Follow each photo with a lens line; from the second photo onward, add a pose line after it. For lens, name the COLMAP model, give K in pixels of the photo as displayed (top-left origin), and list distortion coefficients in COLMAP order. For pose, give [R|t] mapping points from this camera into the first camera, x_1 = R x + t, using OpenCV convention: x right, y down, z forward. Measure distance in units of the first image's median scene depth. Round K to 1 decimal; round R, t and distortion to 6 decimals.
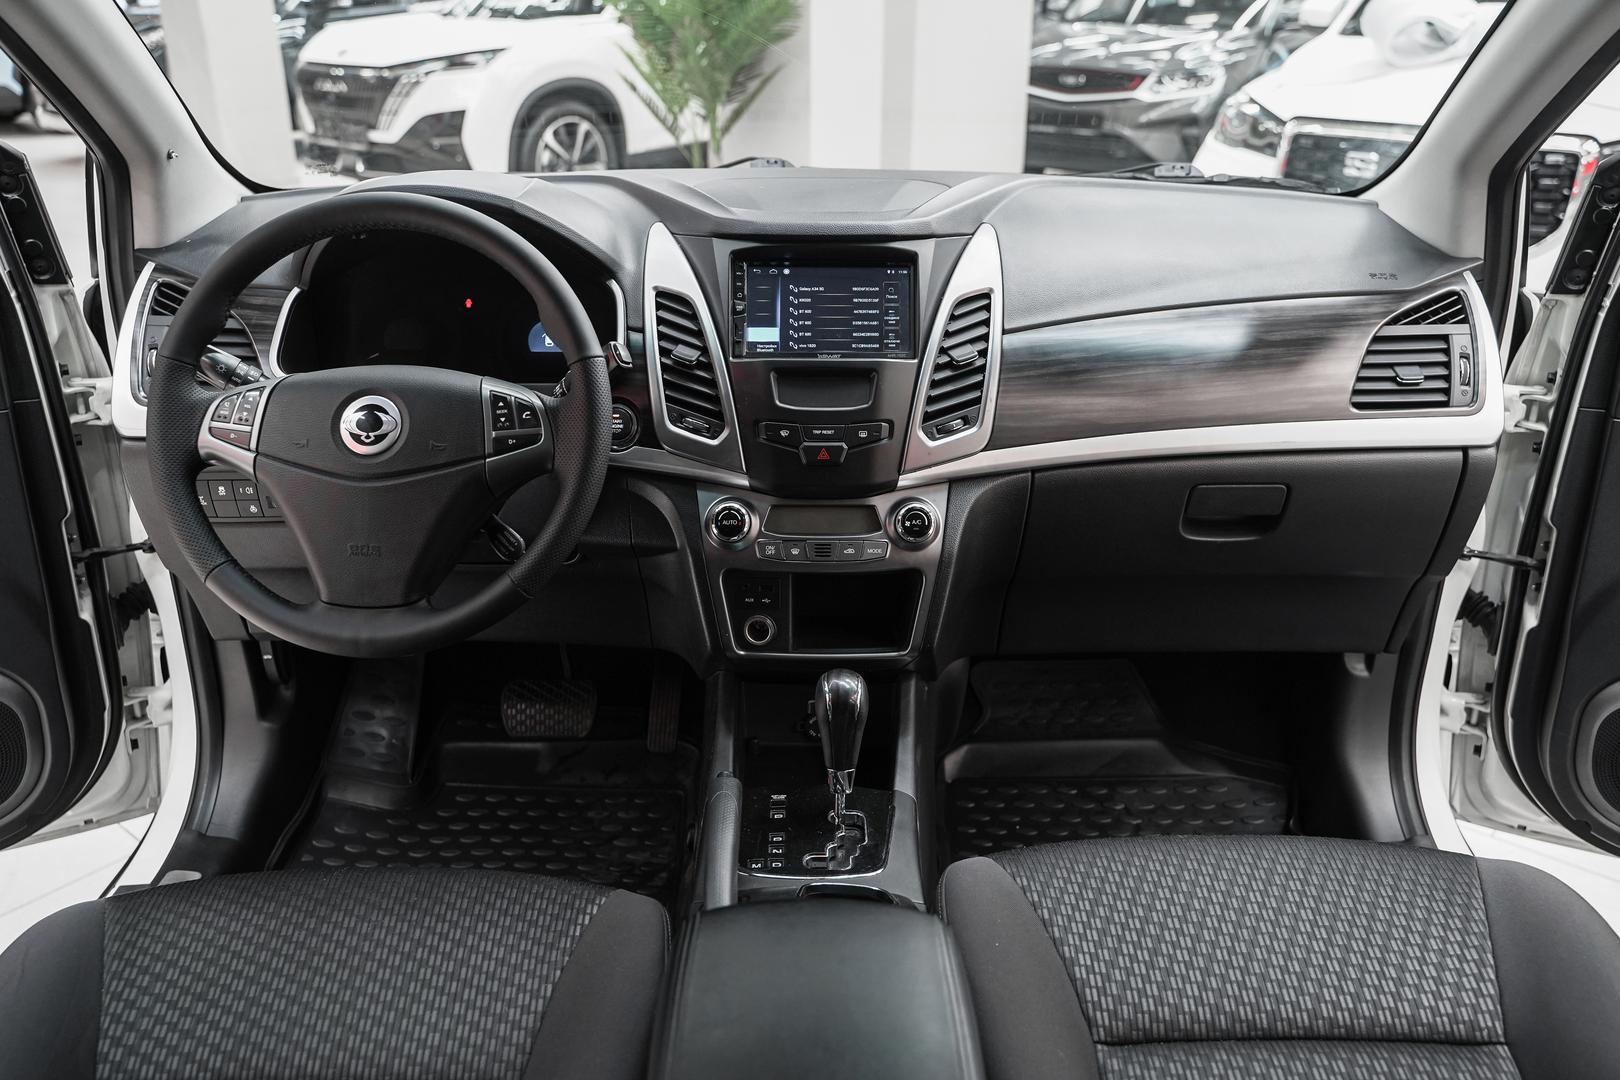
lens RADIAL K [[1281.8, 0, 810.0], [0, 1281.8, 540.0], [0, 0, 1]] dist [-0.003288, 0.002206]
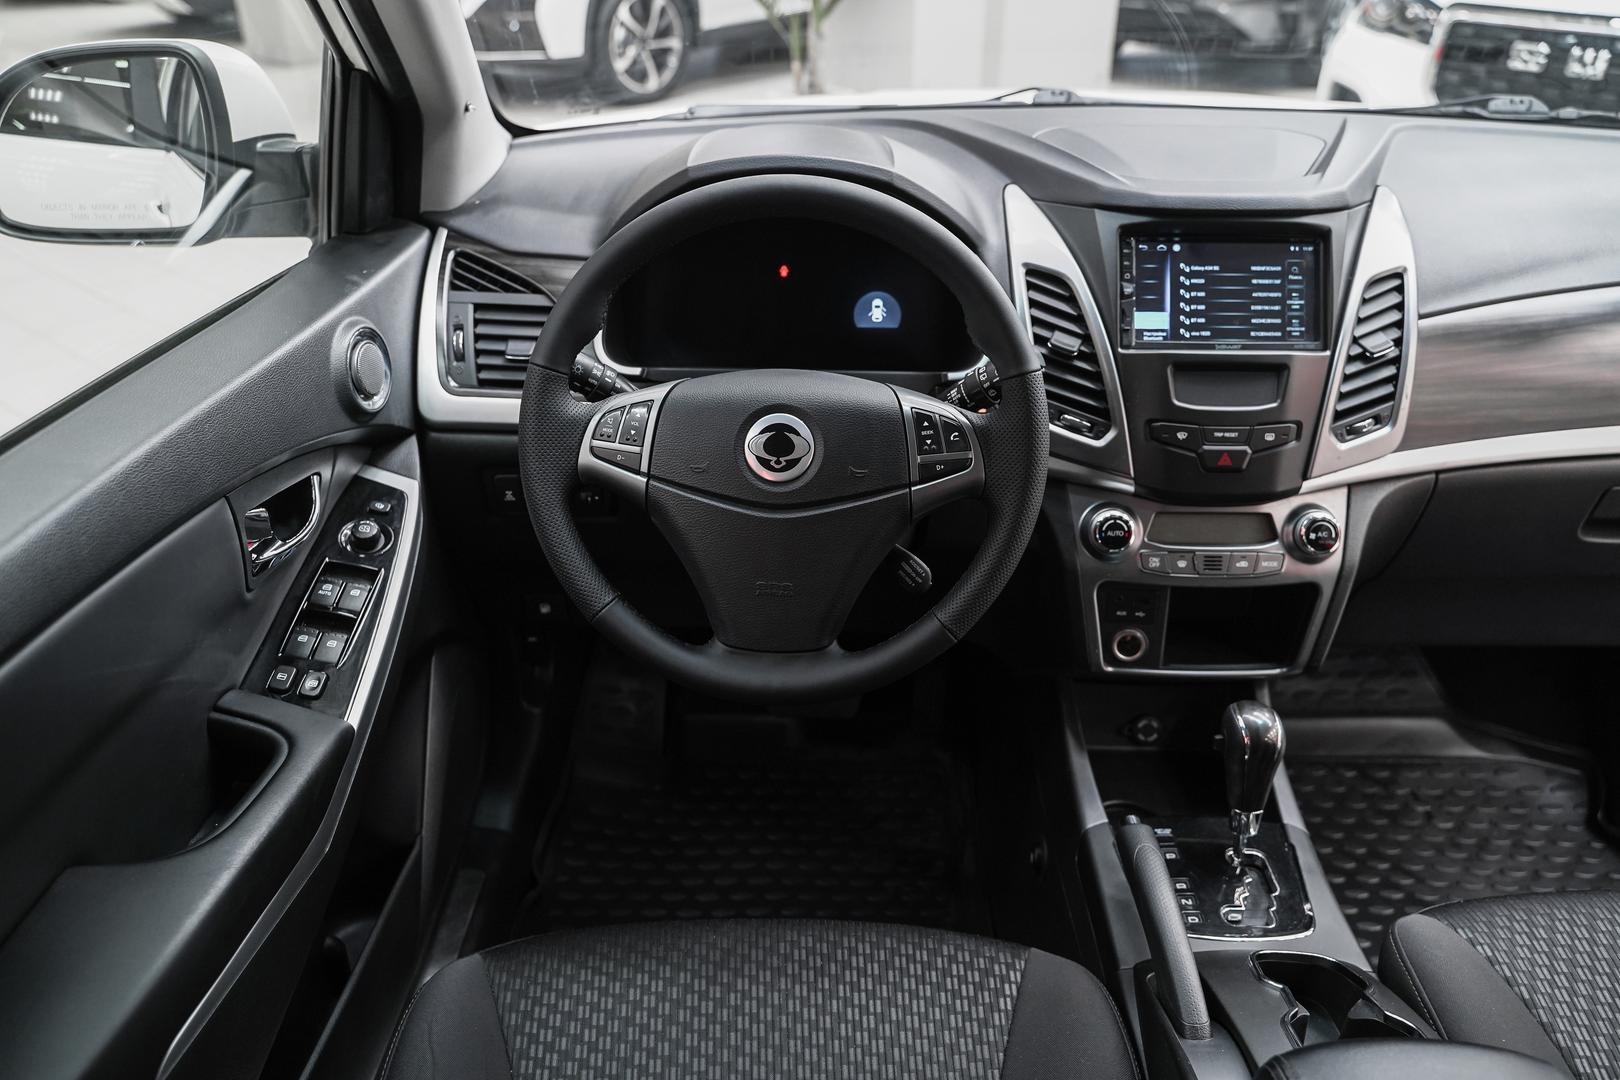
lens RADIAL K [[1270.5, 0, 819.8], [0, 1270.5, 537.0], [0, 0, 1]] dist [-0.004069, 0.001512]
pose [[0.999857, 0.006824, -0.015492, -0.250770], [-0.005327, 0.995496, 0.094652, -0.092667], [0.016068, -0.094556, 0.995390, 0.104268]]
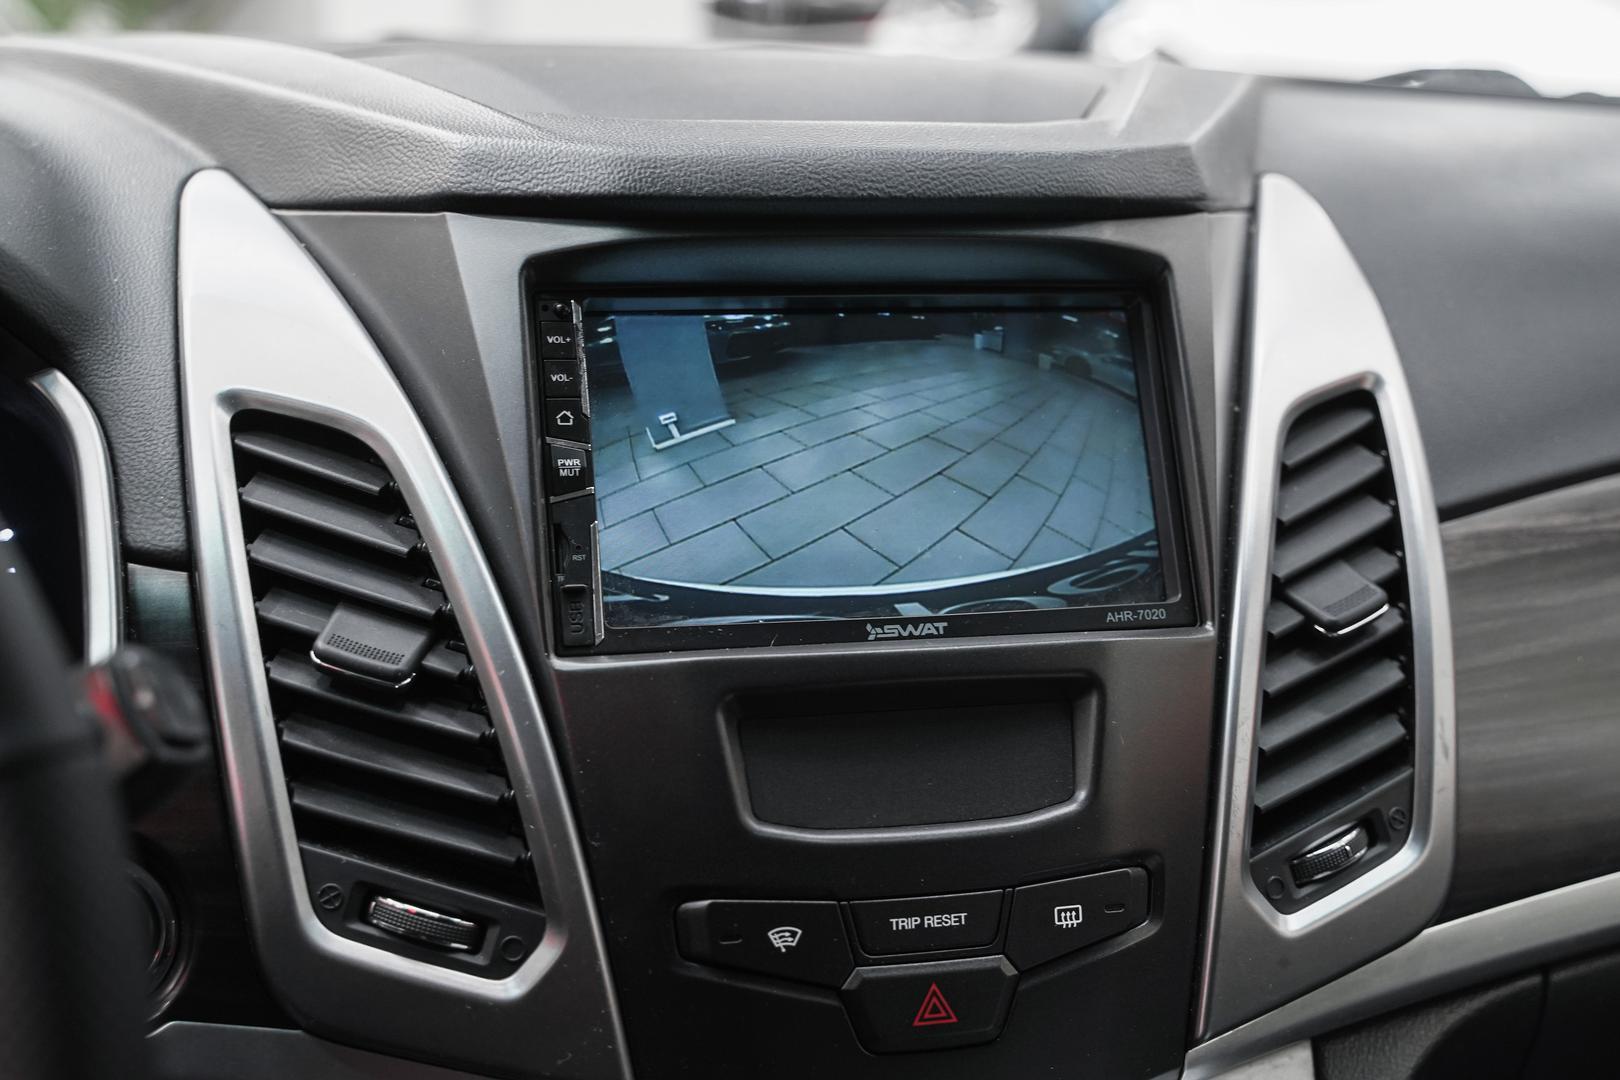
lens RADIAL K [[2112.0, 0, 810.0], [0, 2112.0, 540.0], [0, 0, 1]] dist [0.030662, 0.026376]
pose [[0.971044, -0.039302, 0.235645, -0.109505], [0.067654, 0.991236, -0.113467, -0.111009], [-0.229121, 0.126124, 0.965192, 0.558271]]
